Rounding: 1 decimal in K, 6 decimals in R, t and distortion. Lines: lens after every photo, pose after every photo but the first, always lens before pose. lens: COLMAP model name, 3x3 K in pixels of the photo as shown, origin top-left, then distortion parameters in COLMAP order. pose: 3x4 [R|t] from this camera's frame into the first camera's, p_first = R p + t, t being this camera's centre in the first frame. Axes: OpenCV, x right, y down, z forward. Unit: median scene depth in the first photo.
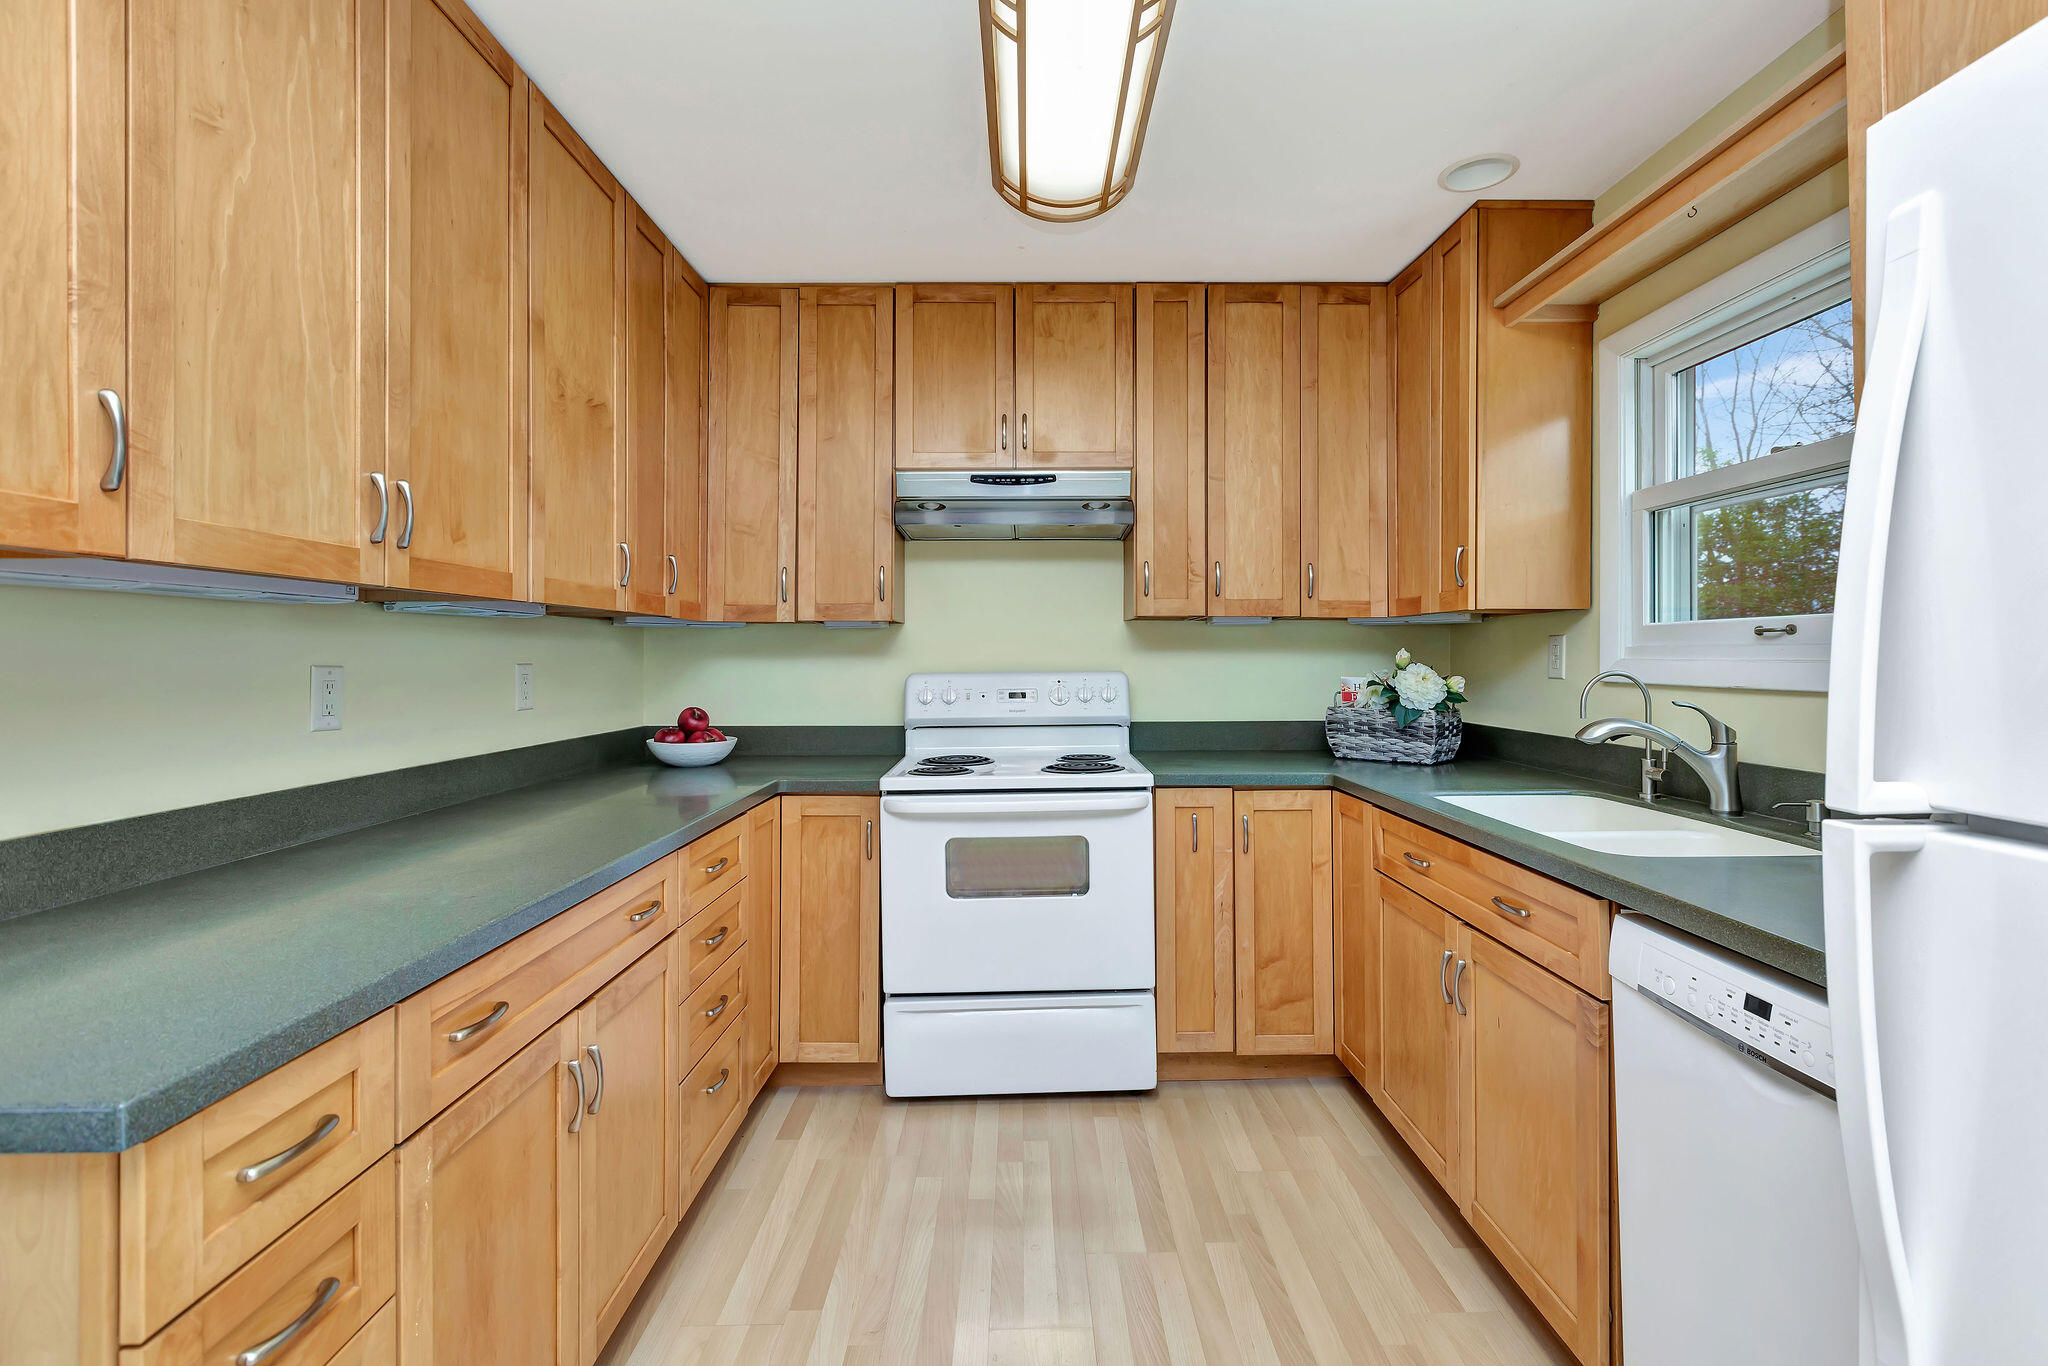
lens RADIAL K [[916.3, 0, 1035.0], [0, 916.3, 658.5], [0, 0, 1]] dist [-0.003724, -0.000018]
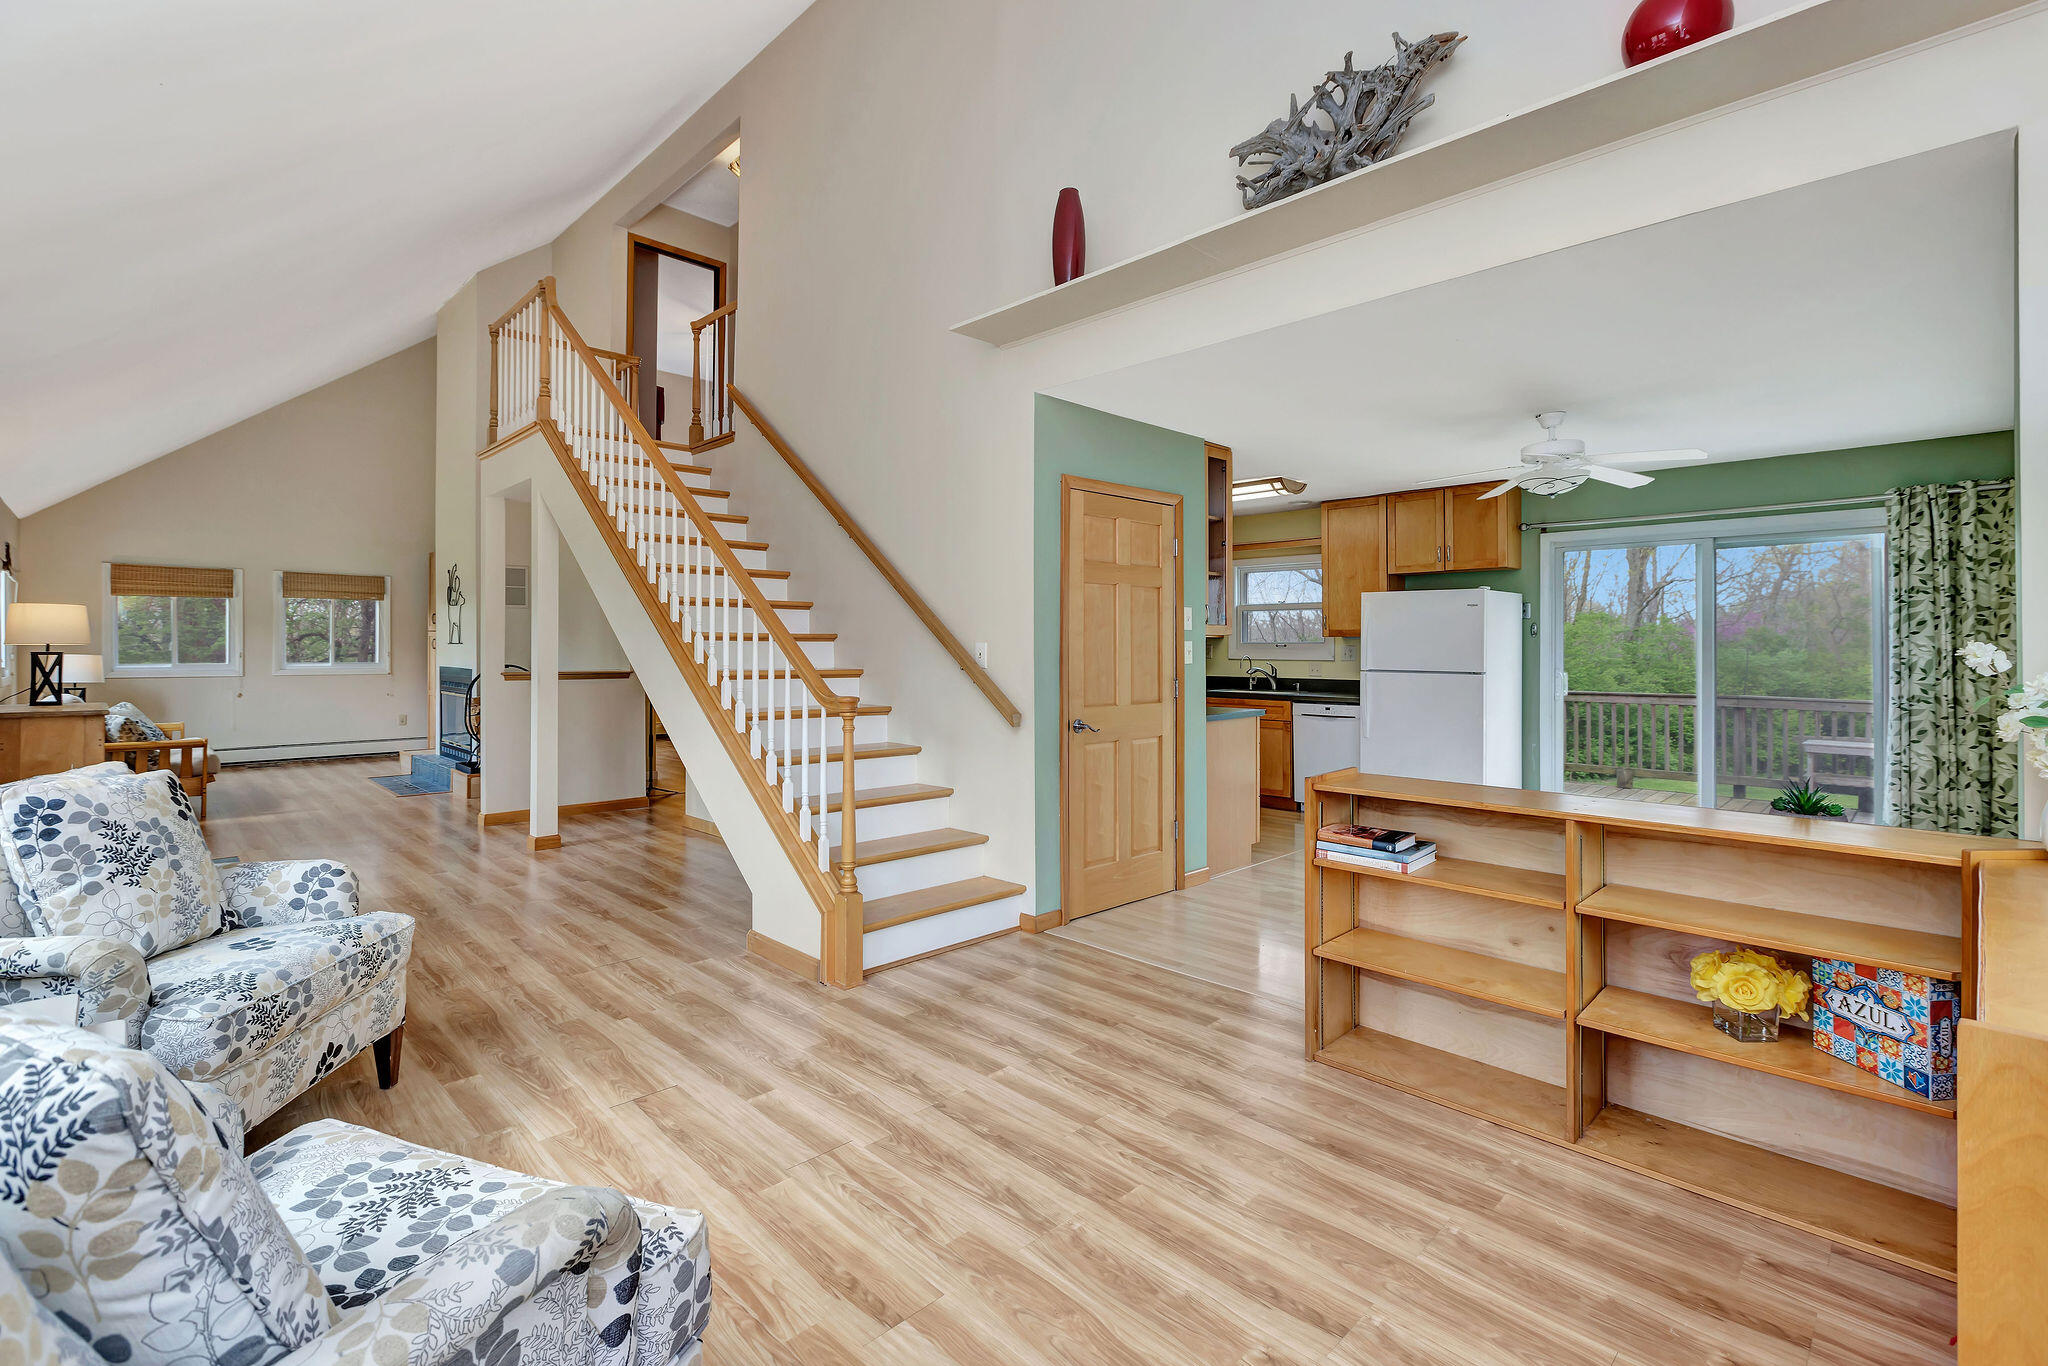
lens RADIAL K [[928.7, 0, 1042.3], [0, 928.7, 628.6], [0, 0, 1]] dist [0.001642, 0.000062]
pose [[0.714707, 0.016644, 0.699226, -2.161852], [-0.003258, 0.999785, -0.020467, -0.013286], [-0.699417, 0.012350, 0.714607, -0.930067]]
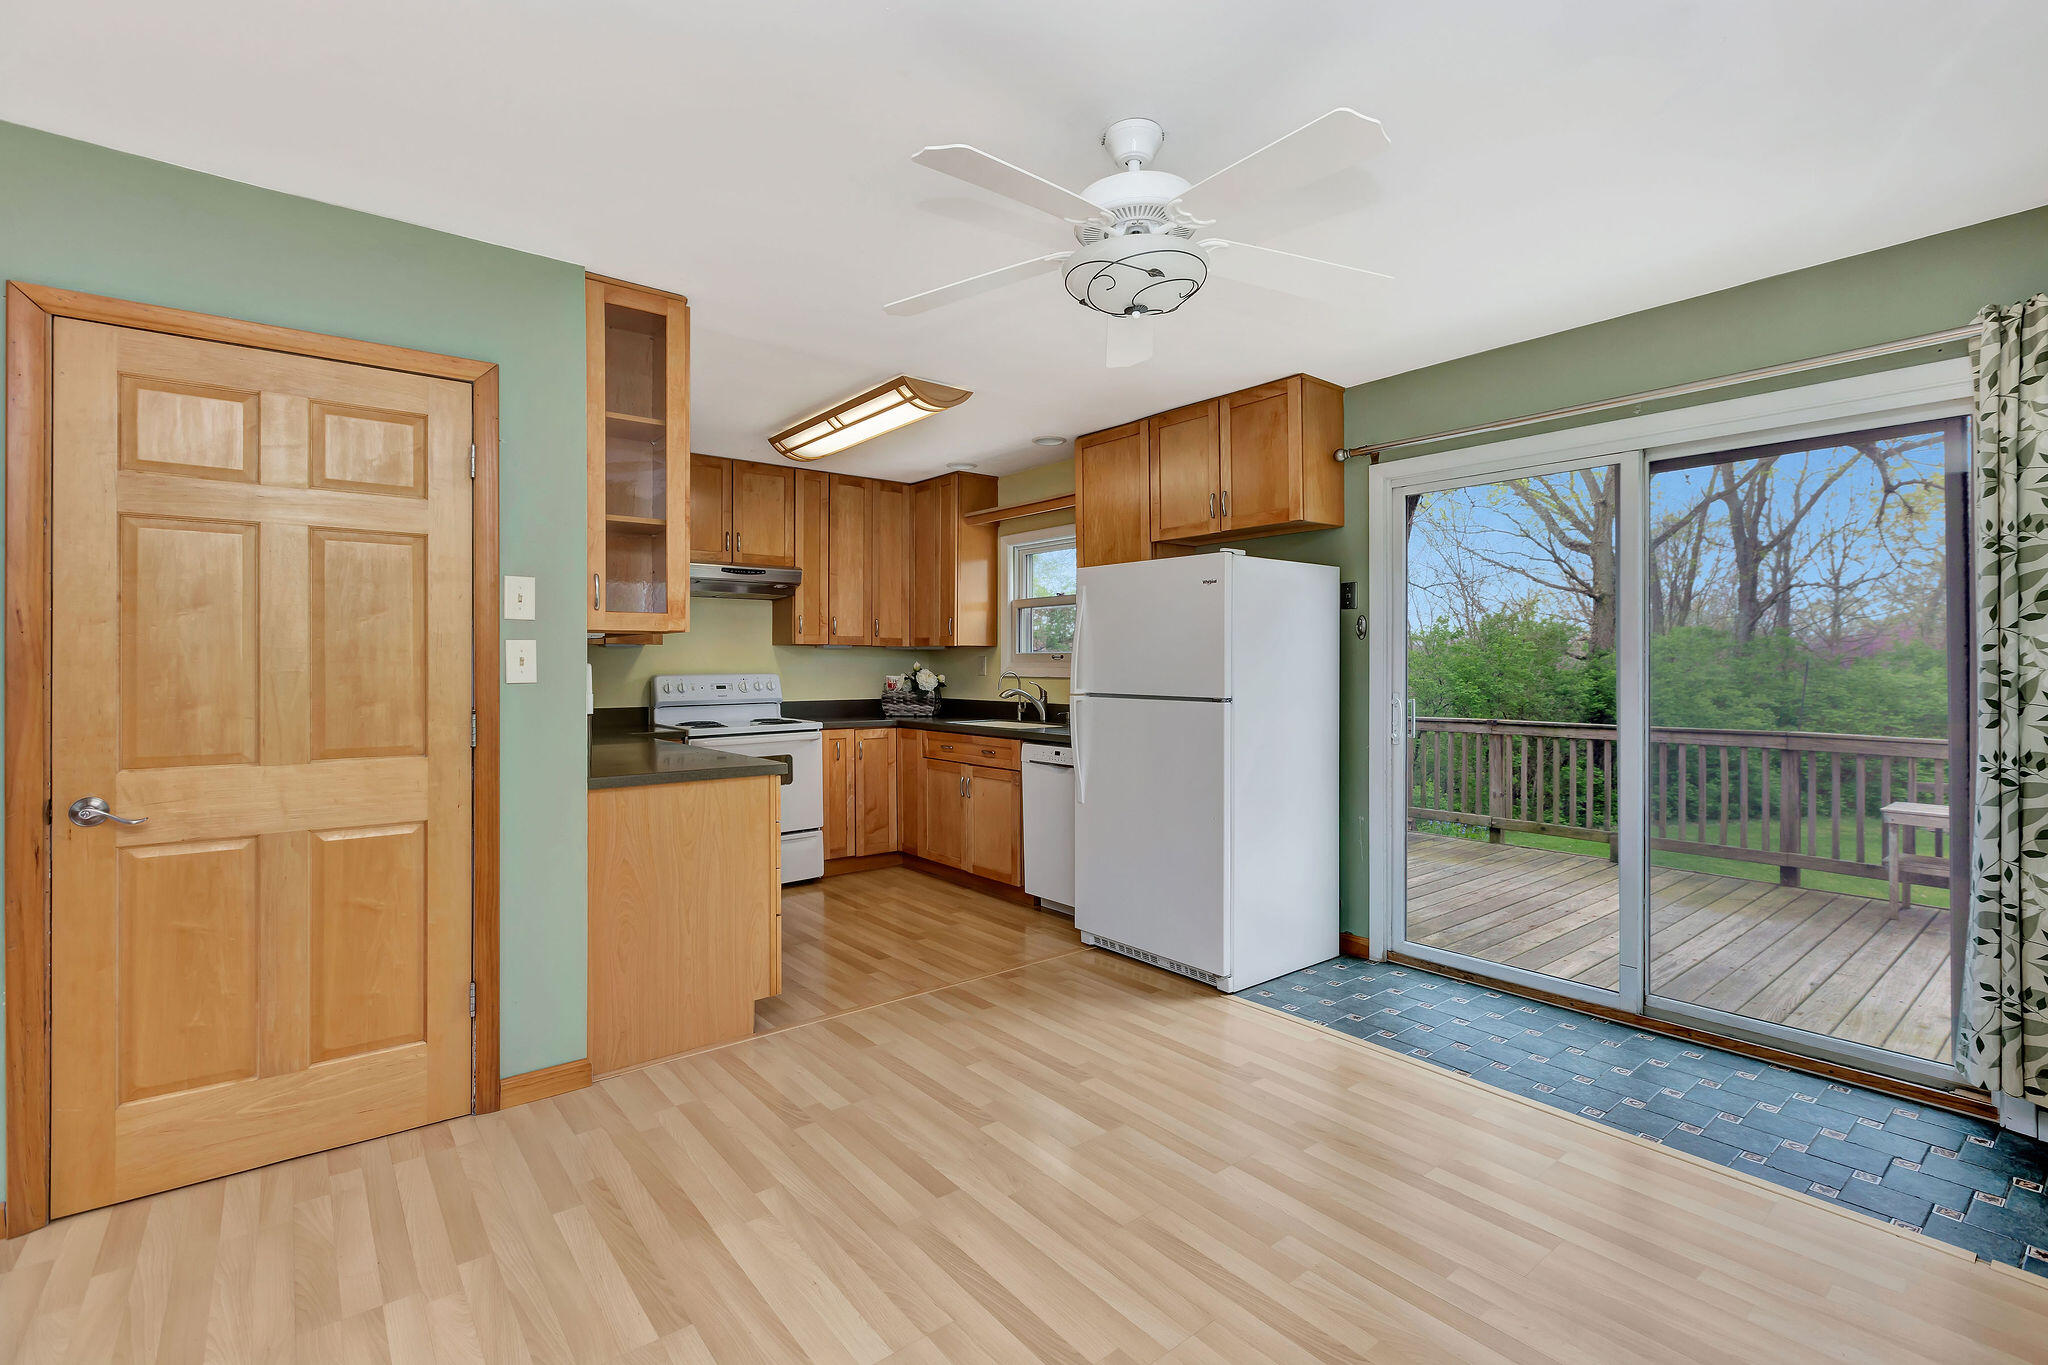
lens RADIAL K [[935.6, 0, 1034.2], [0, 935.6, 650.9], [0, 0, 1]] dist [0.001787, -0.000917]
pose [[0.784618, 0.012341, 0.619856, -0.787614], [-0.002099, 0.999849, -0.017250, 0.000595], [-0.619975, 0.012233, 0.784526, -0.926947]]
